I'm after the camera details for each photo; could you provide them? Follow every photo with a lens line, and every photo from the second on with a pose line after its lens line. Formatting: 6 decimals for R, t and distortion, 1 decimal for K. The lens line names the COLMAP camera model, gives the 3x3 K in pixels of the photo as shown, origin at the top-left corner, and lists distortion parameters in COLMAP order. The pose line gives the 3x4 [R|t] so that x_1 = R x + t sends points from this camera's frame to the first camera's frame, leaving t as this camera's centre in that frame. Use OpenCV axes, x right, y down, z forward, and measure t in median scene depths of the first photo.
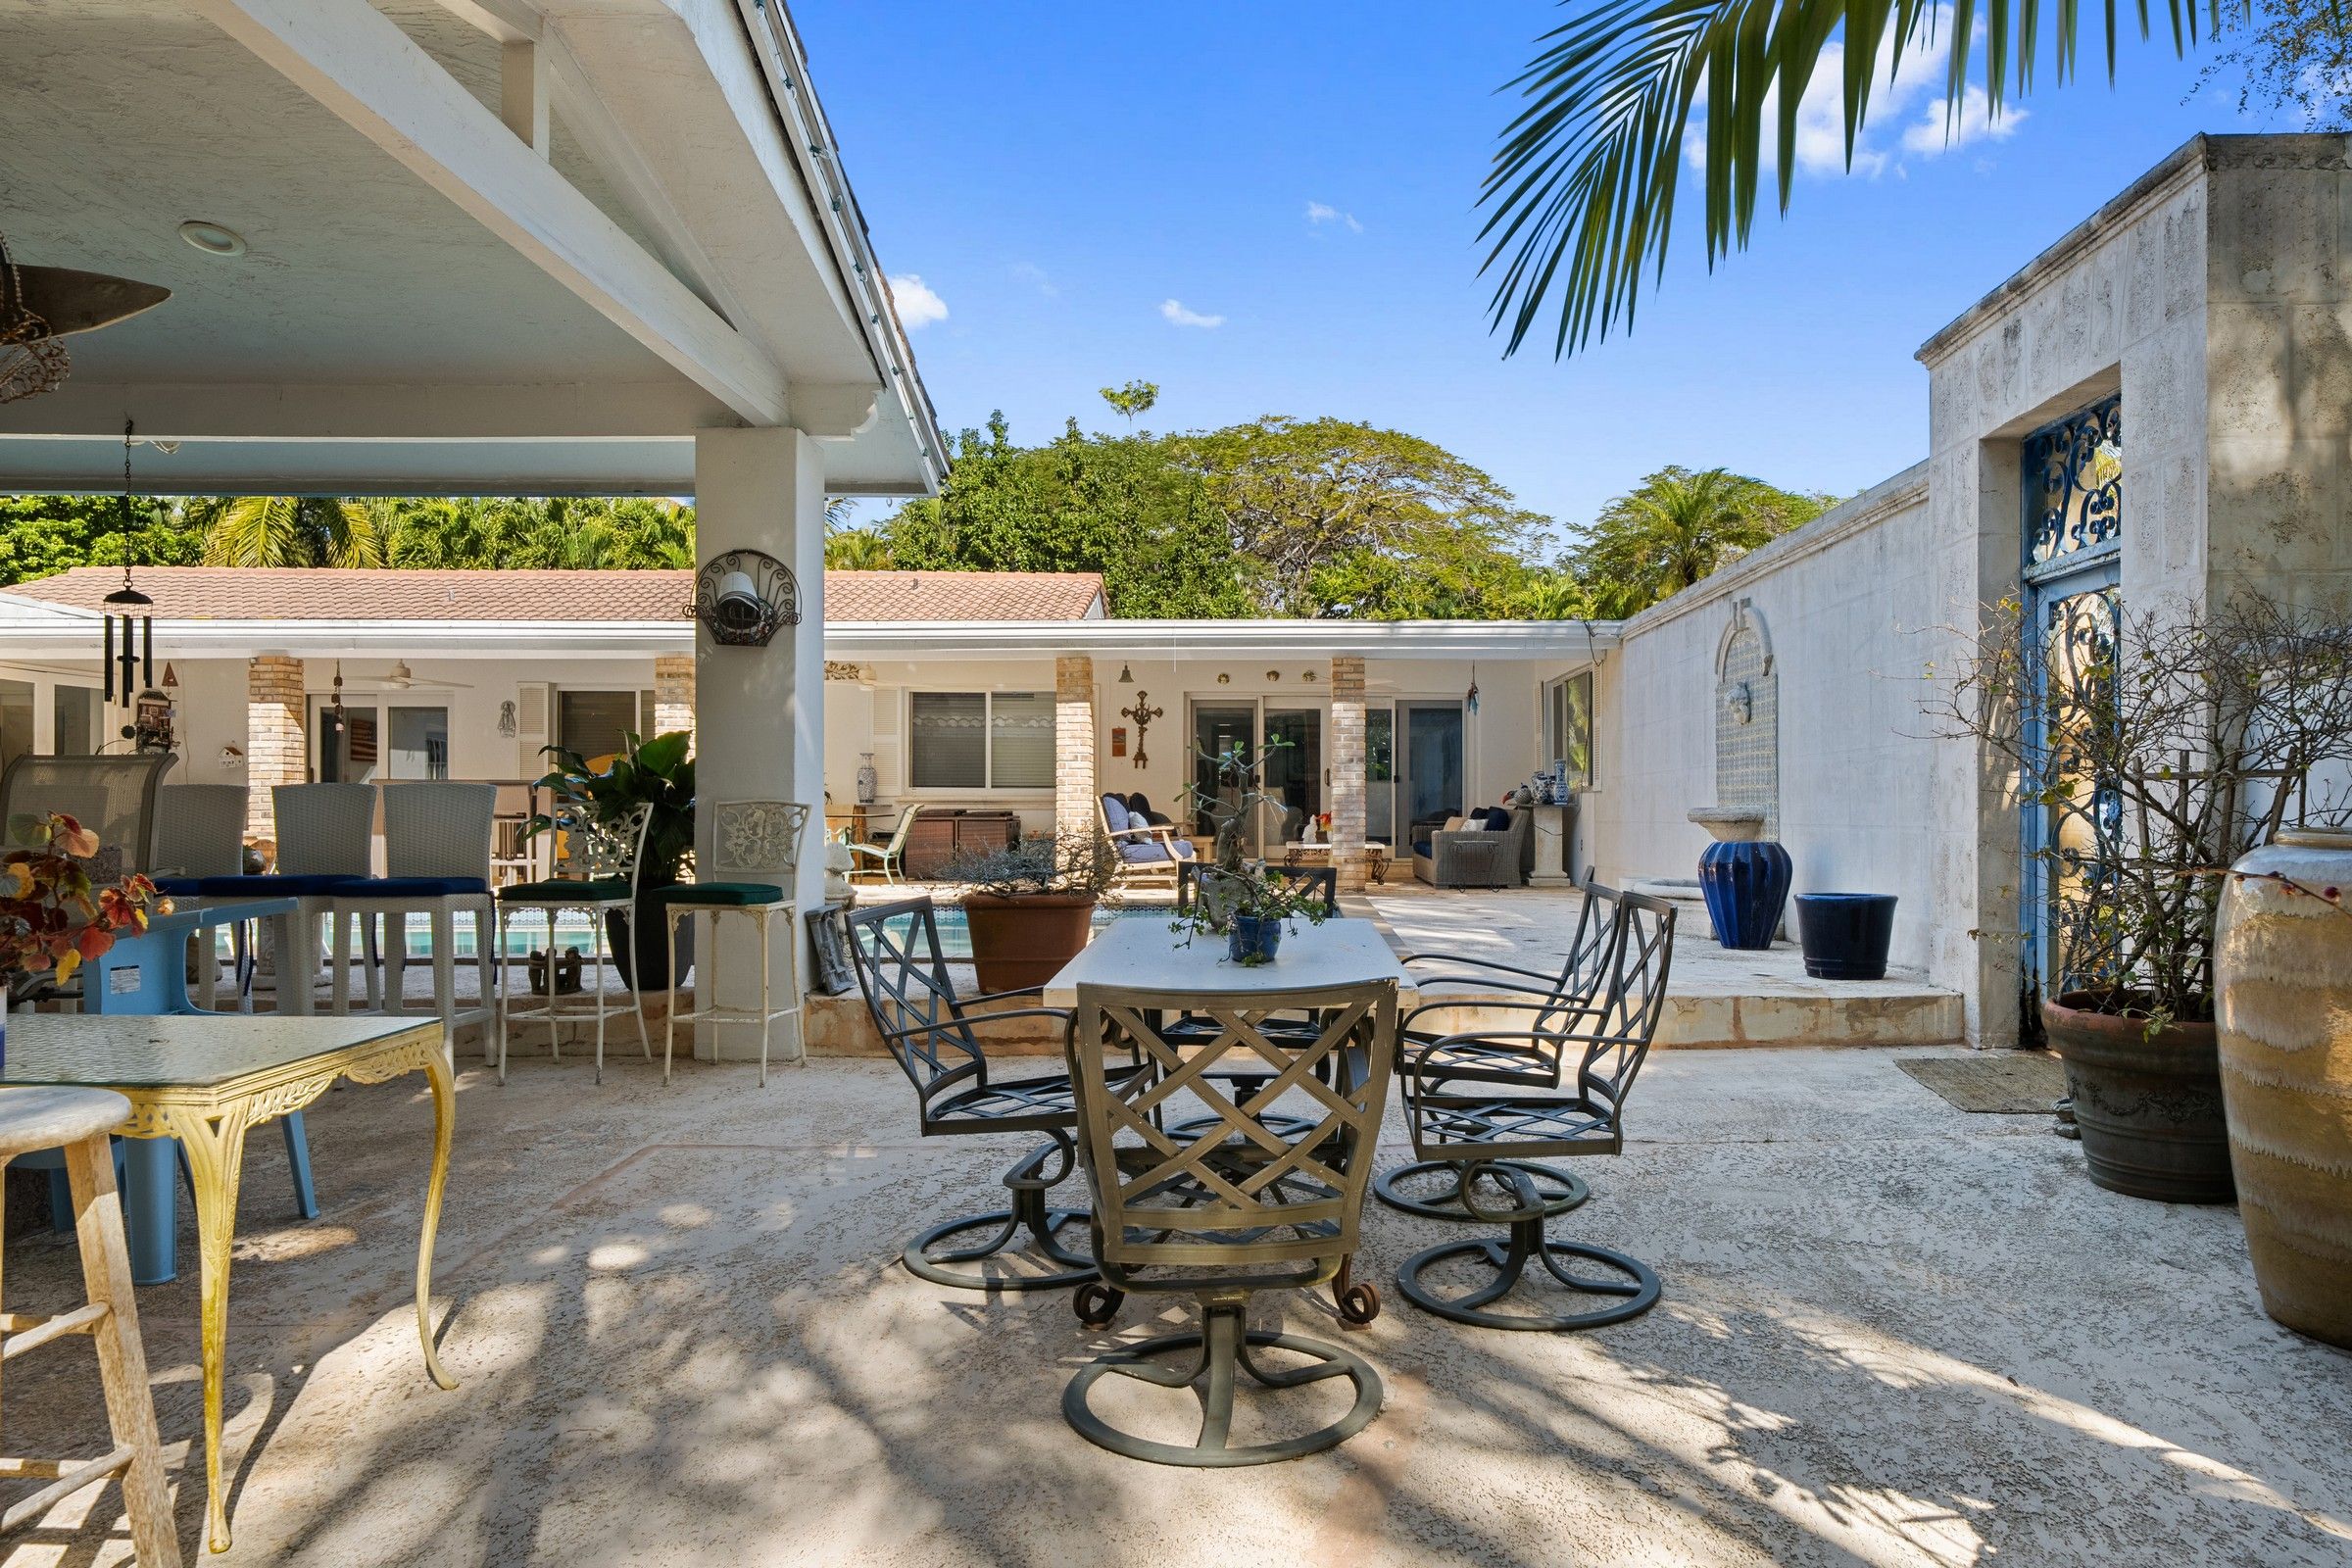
lens RADIAL K [[1520.8, 0, 1182.1], [0, 1520.8, 793.7], [0, 0, 1]] dist [0.031154, -0.000156]
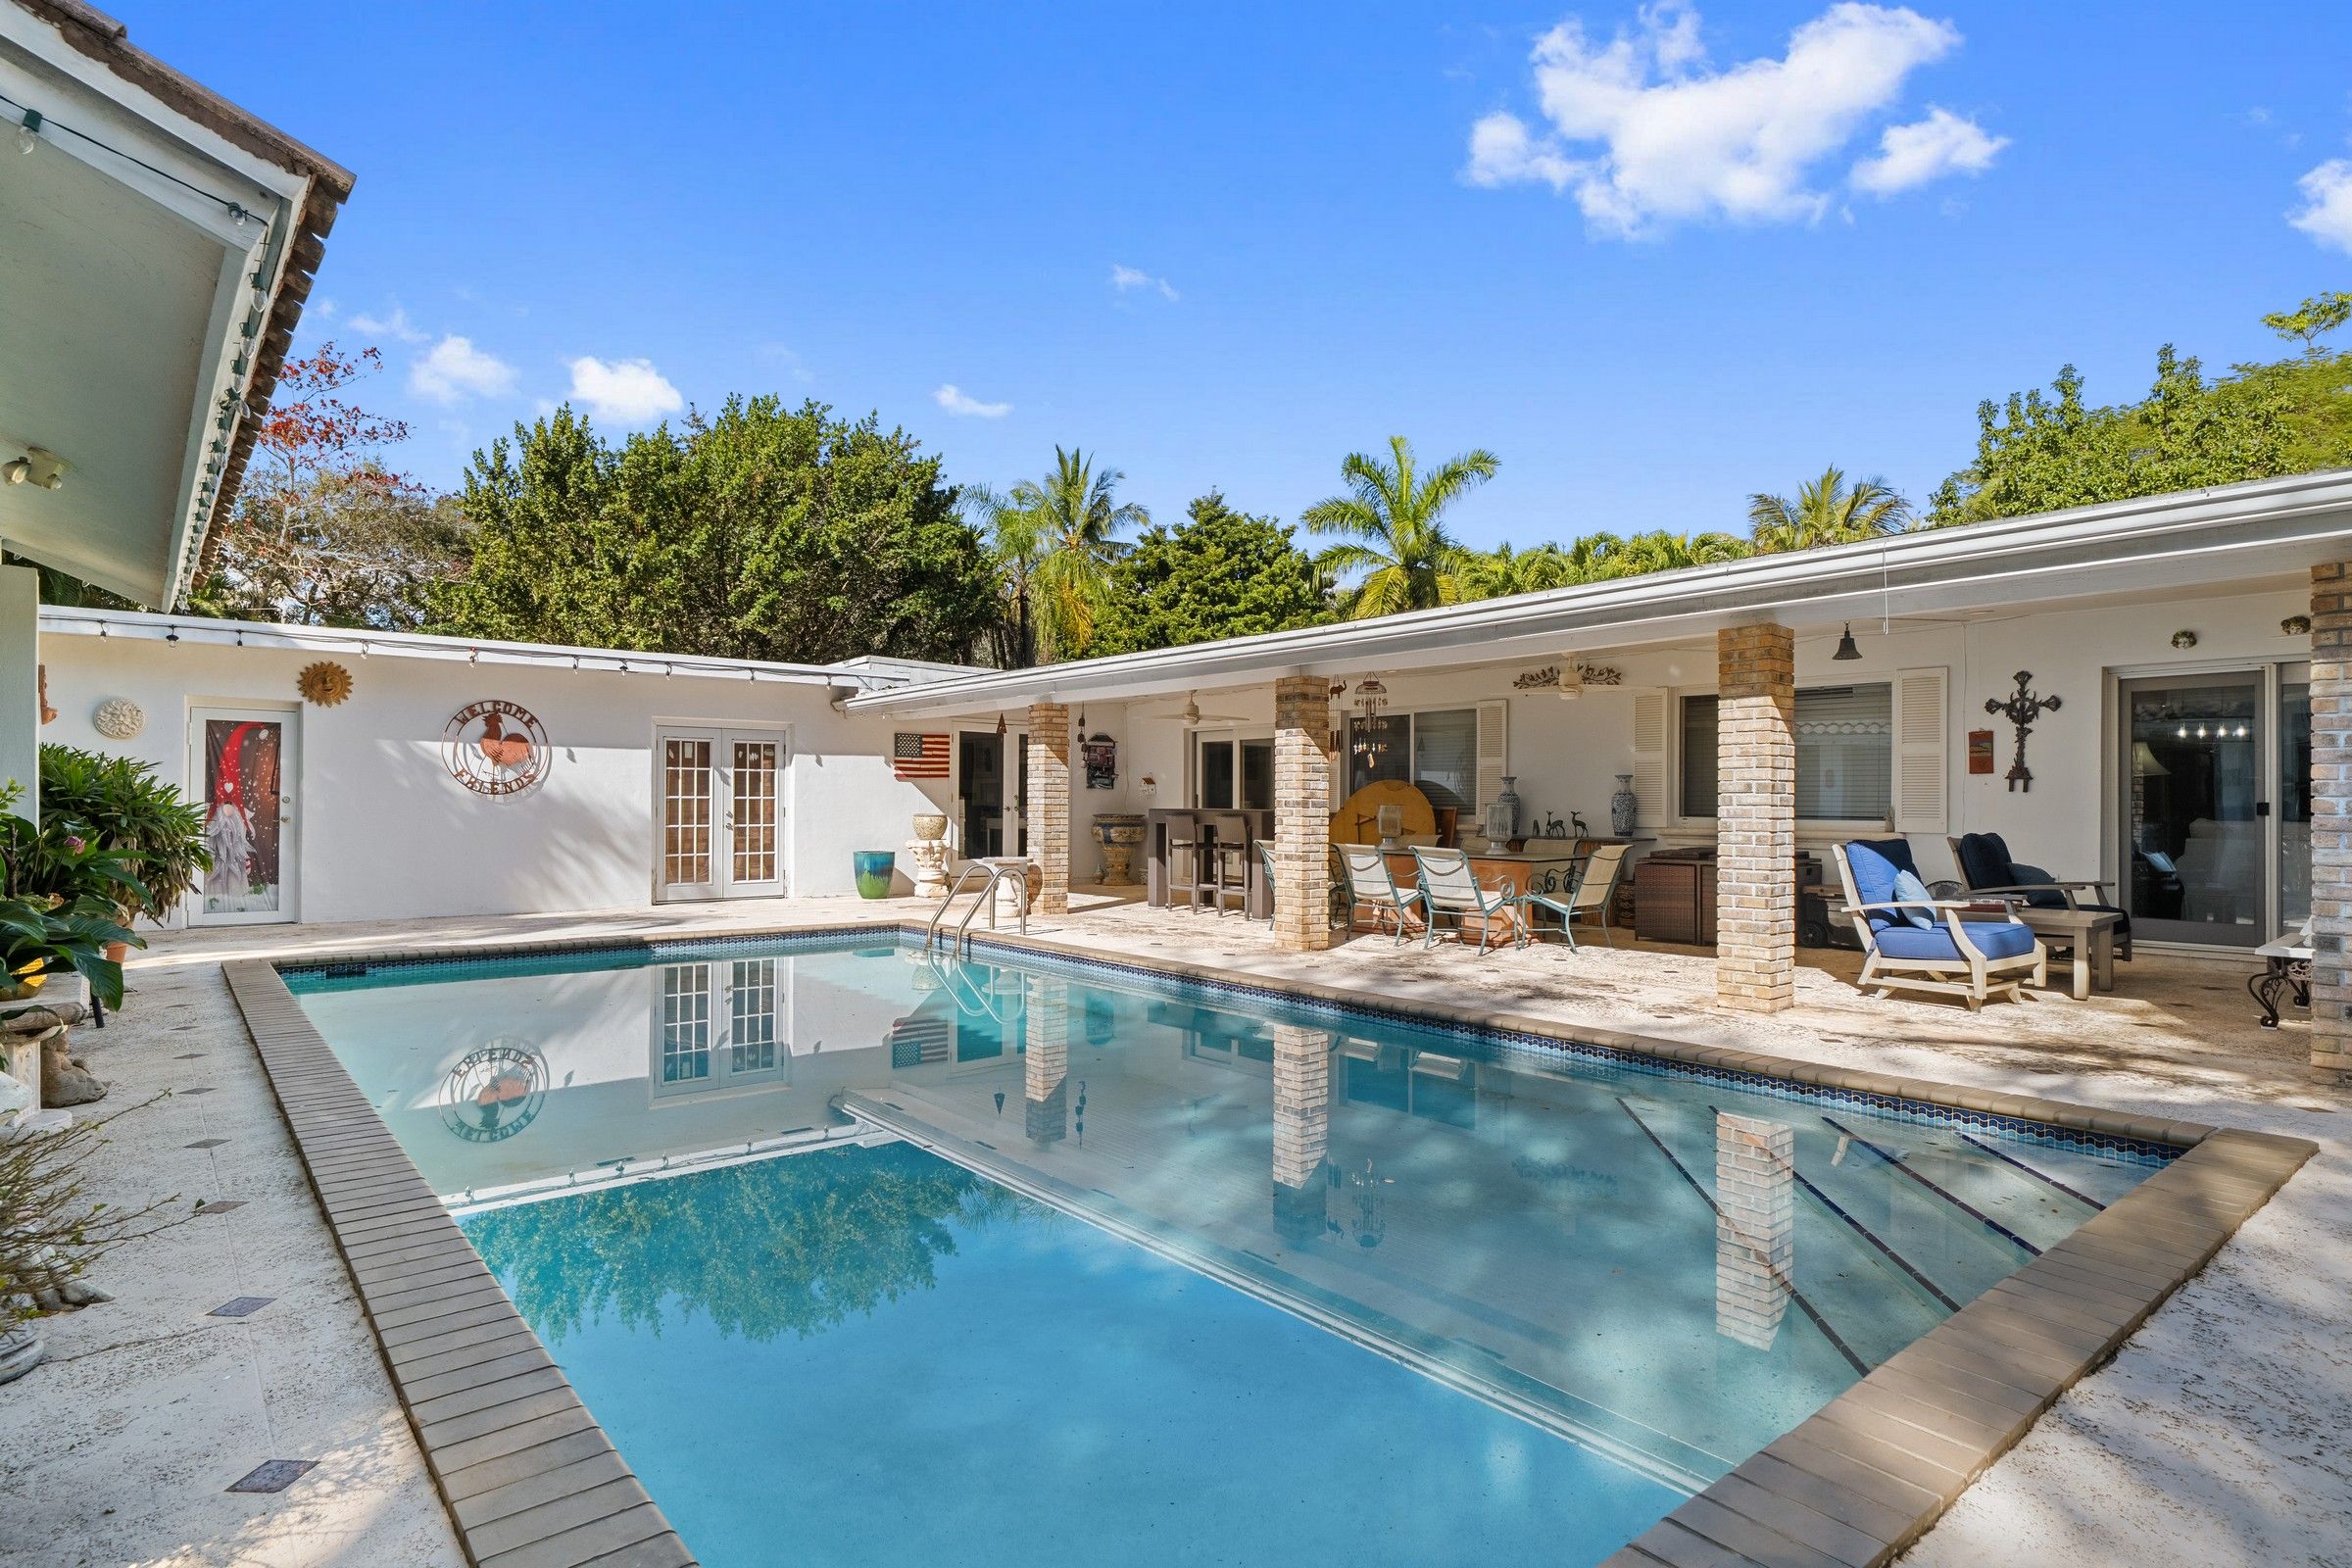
lens RADIAL K [[1197.3, 0, 1169.8], [0, 1197.3, 798.7], [0, 0, 1]] dist [-0.000431, -0.001197]
pose [[0.673763, -0.001540, -0.738946, 0.104570], [0.006045, 0.999976, 0.003427, -0.017669], [0.738923, -0.006776, 0.673756, 0.392691]]
